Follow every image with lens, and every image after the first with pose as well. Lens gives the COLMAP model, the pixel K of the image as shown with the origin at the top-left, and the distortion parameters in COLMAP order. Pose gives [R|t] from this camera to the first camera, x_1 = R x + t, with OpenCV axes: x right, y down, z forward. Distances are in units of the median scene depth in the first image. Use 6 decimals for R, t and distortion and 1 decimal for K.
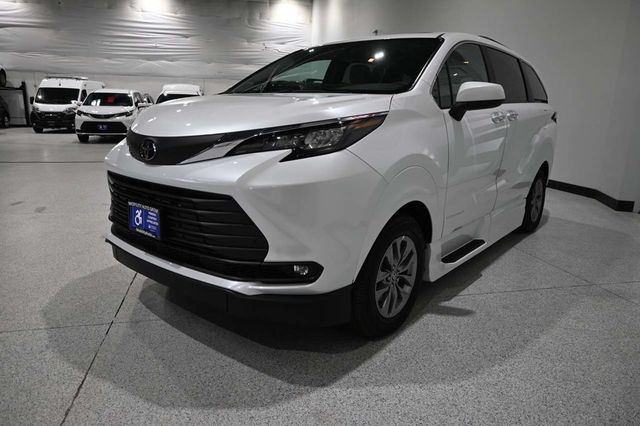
lens RADIAL K [[431.8, 0, 320.0], [0, 431.8, 213.0], [0, 0, 1]] dist [-0.003526, -0.004377]
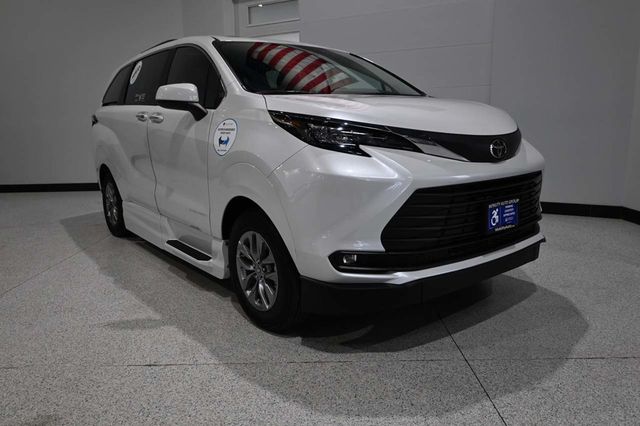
lens RADIAL K [[476.6, 0, 320.0], [0, 476.6, 213.0], [0, 0, 1]] dist [0.000943, 0.000299]
pose [[0.220101, -0.201580, 0.954422, -1.606185], [0.242424, 0.959023, 0.146646, -0.266778], [-0.944874, 0.199098, 0.259950, 1.125640]]
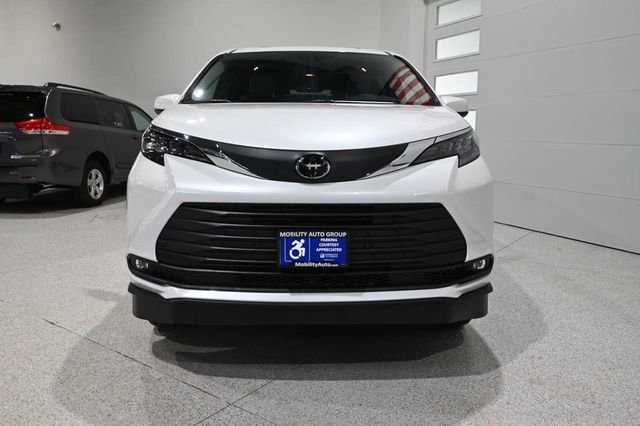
lens RADIAL K [[510.7, 0, 320.0], [0, 510.7, 213.0], [0, 0, 1]] dist [-0.002738, -0.002745]
pose [[0.756413, -0.113206, 0.644223, -1.038334], [0.154383, 0.987981, -0.007655, -0.045141], [-0.635614, 0.105248, 0.764799, 0.225468]]
